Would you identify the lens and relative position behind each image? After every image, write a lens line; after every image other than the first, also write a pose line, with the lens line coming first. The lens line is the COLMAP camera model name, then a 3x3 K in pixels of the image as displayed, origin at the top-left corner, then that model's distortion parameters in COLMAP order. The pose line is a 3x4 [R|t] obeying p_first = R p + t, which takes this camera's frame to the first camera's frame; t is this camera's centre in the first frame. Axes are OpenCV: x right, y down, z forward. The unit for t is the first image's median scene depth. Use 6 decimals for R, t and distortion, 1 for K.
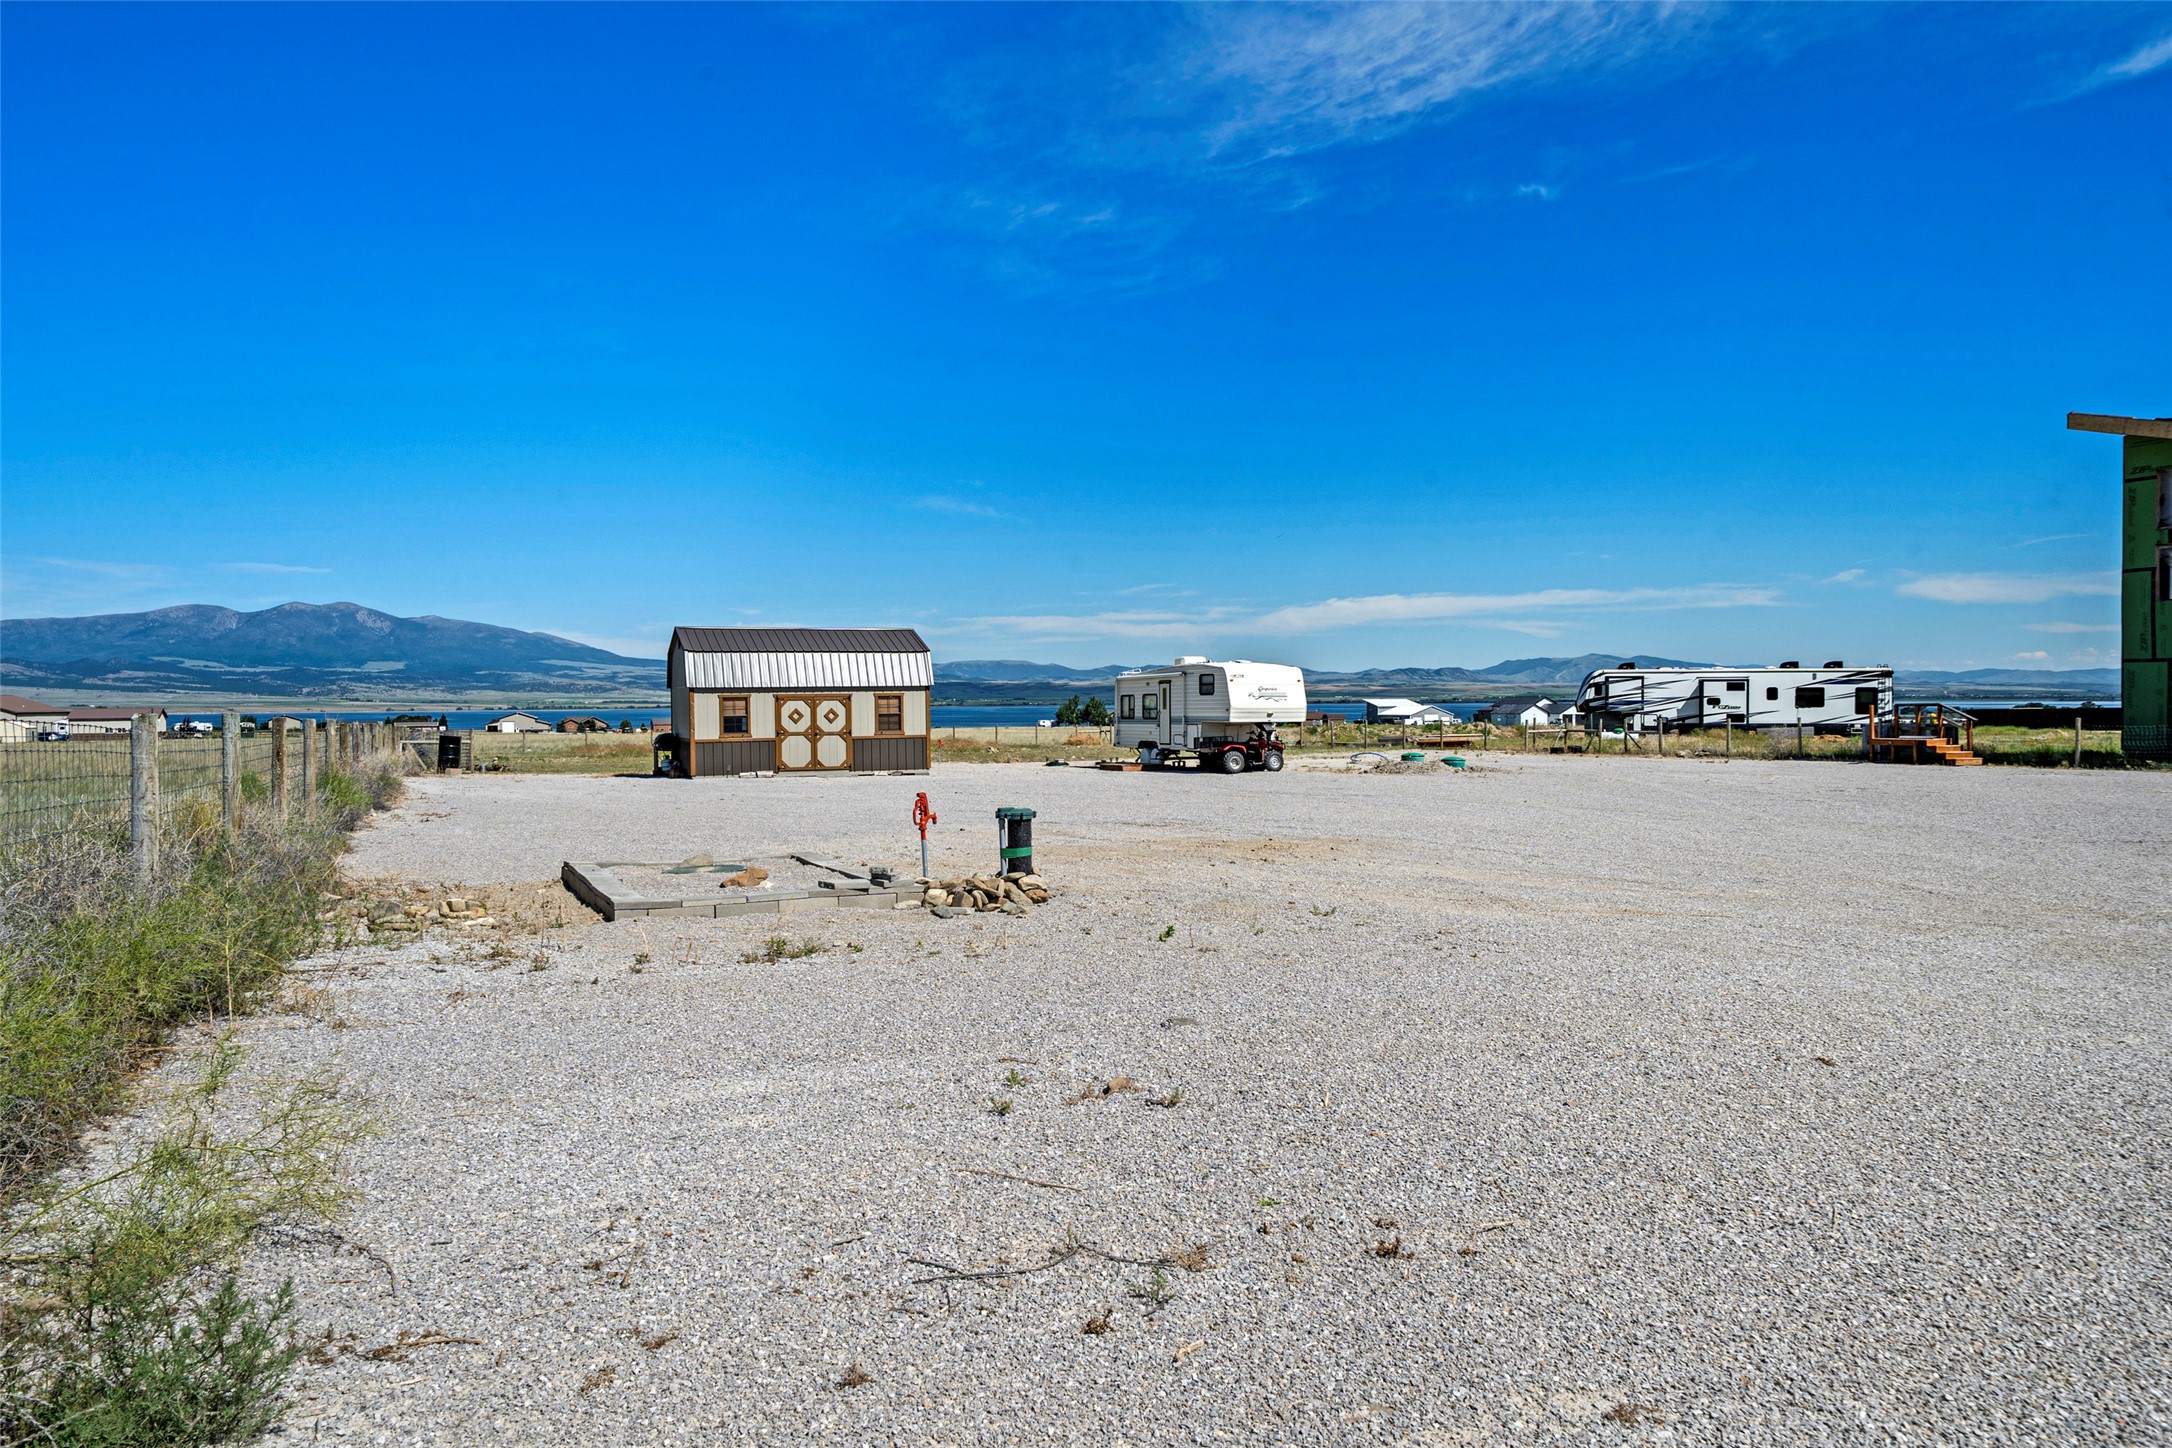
lens RADIAL K [[1455.7, 0, 1085.1], [0, 1455.7, 760.5], [0, 0, 1]] dist [-0.000301, 0.001938]
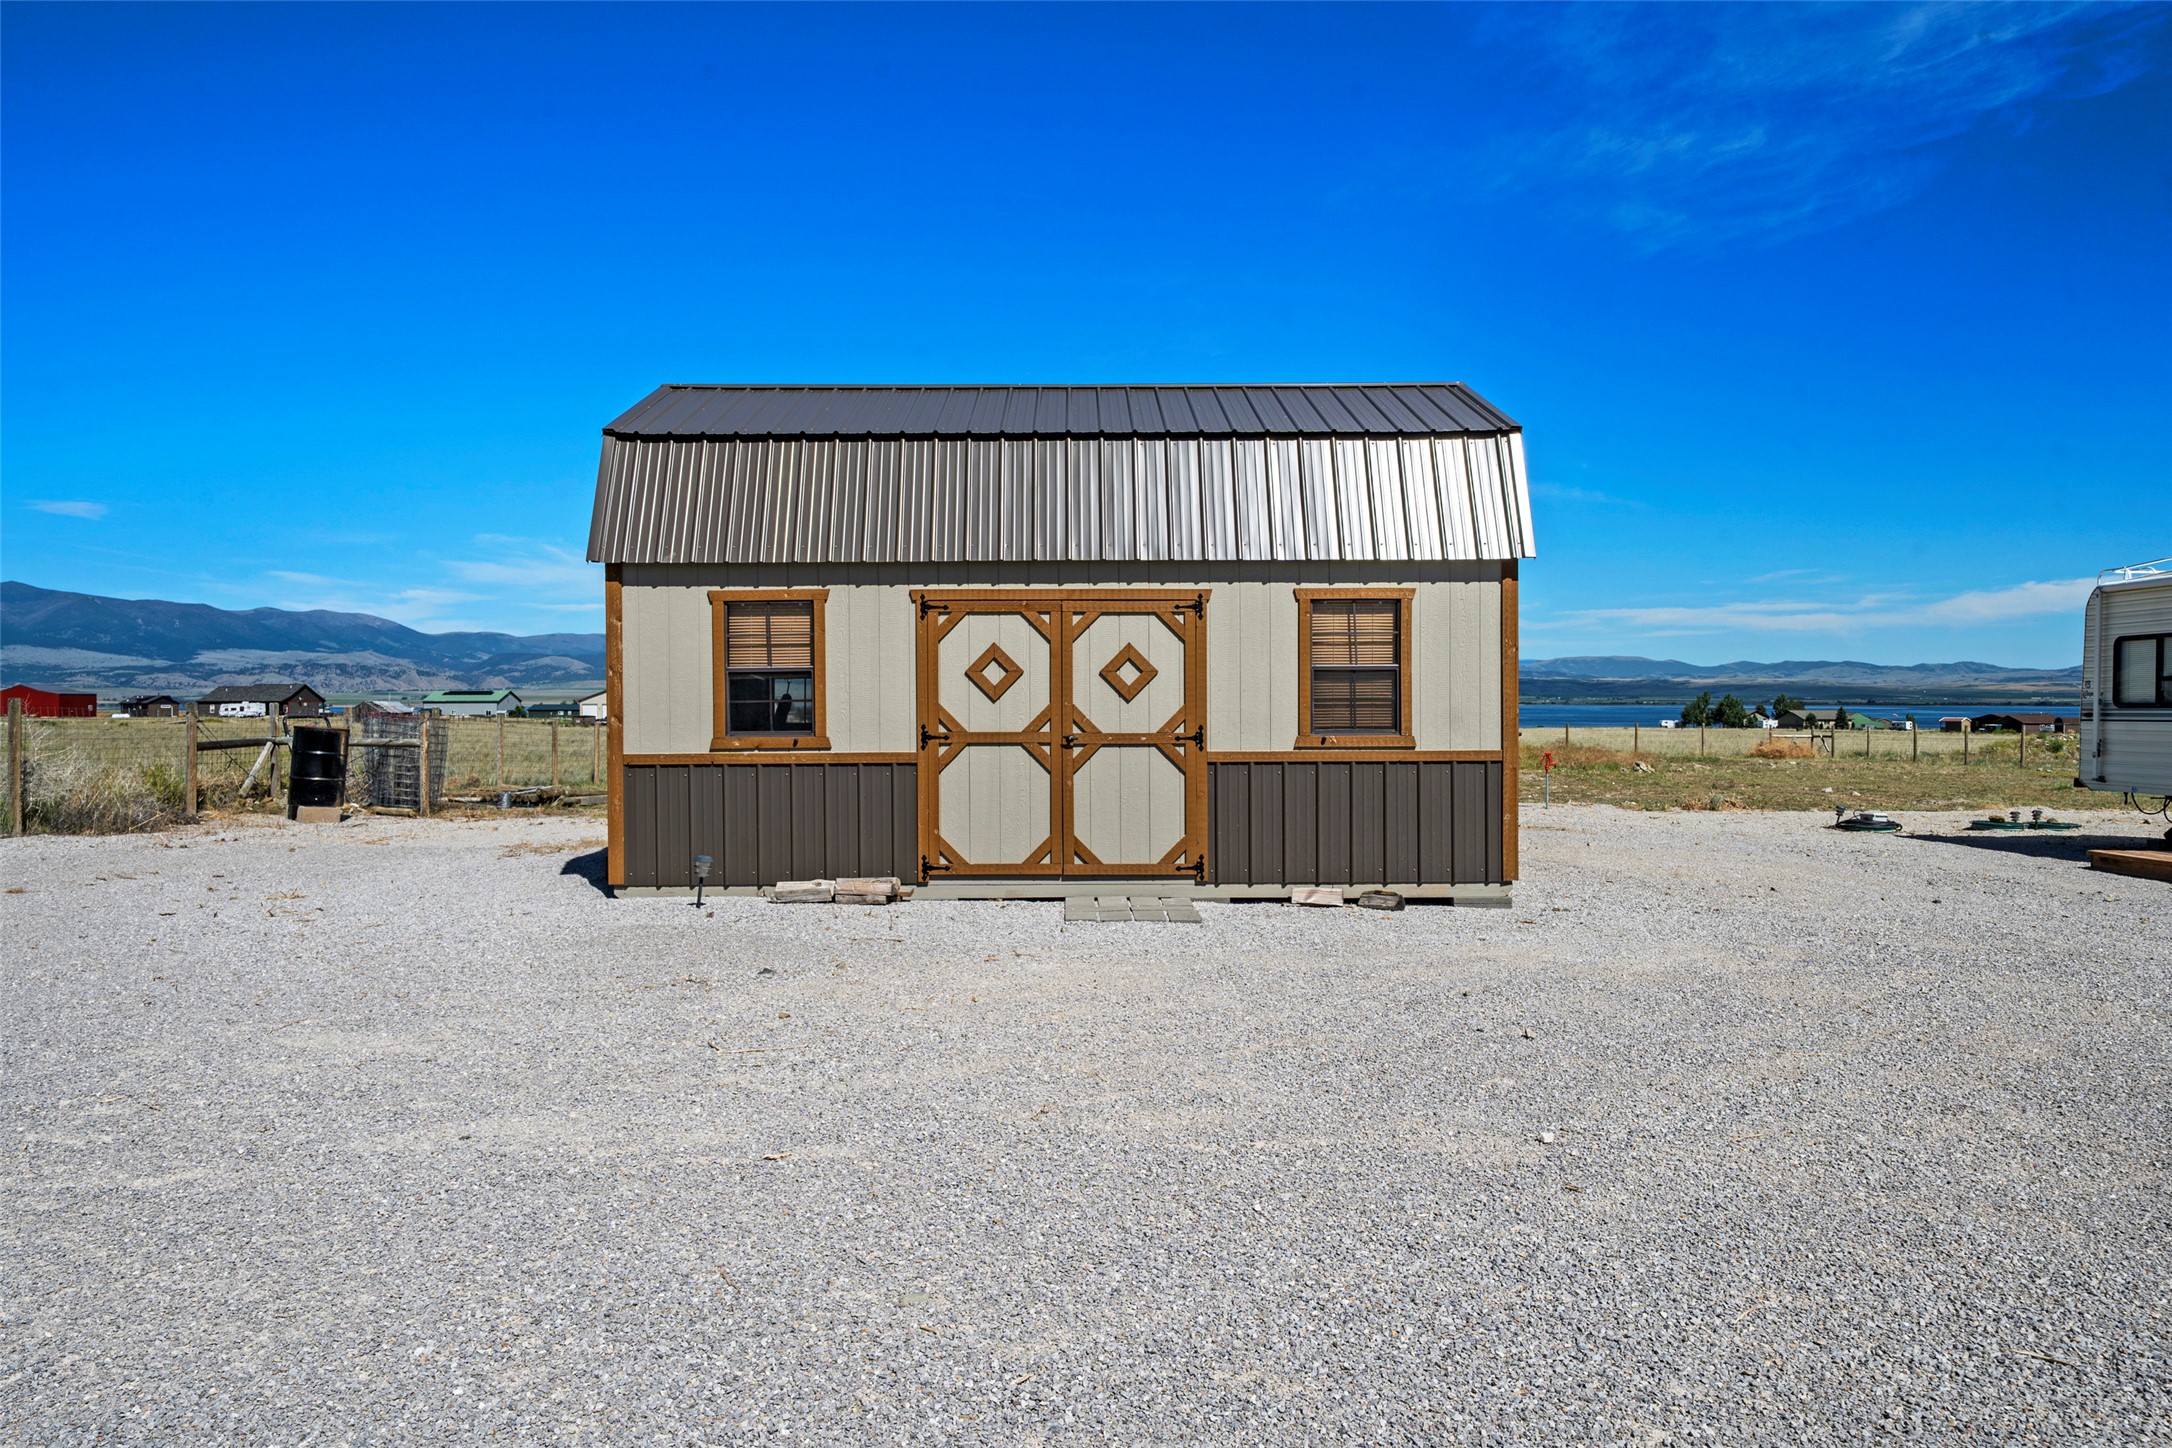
lens RADIAL K [[1473.8, 0, 1084.9], [0, 1473.8, 739.7], [0, 0, 1]] dist [-0.000564, 0.001165]
pose [[0.920734, 0.018260, -0.389762, -0.072042], [-0.023169, 0.999700, -0.007895, -0.015274], [0.389502, 0.016300, 0.920882, 0.700448]]
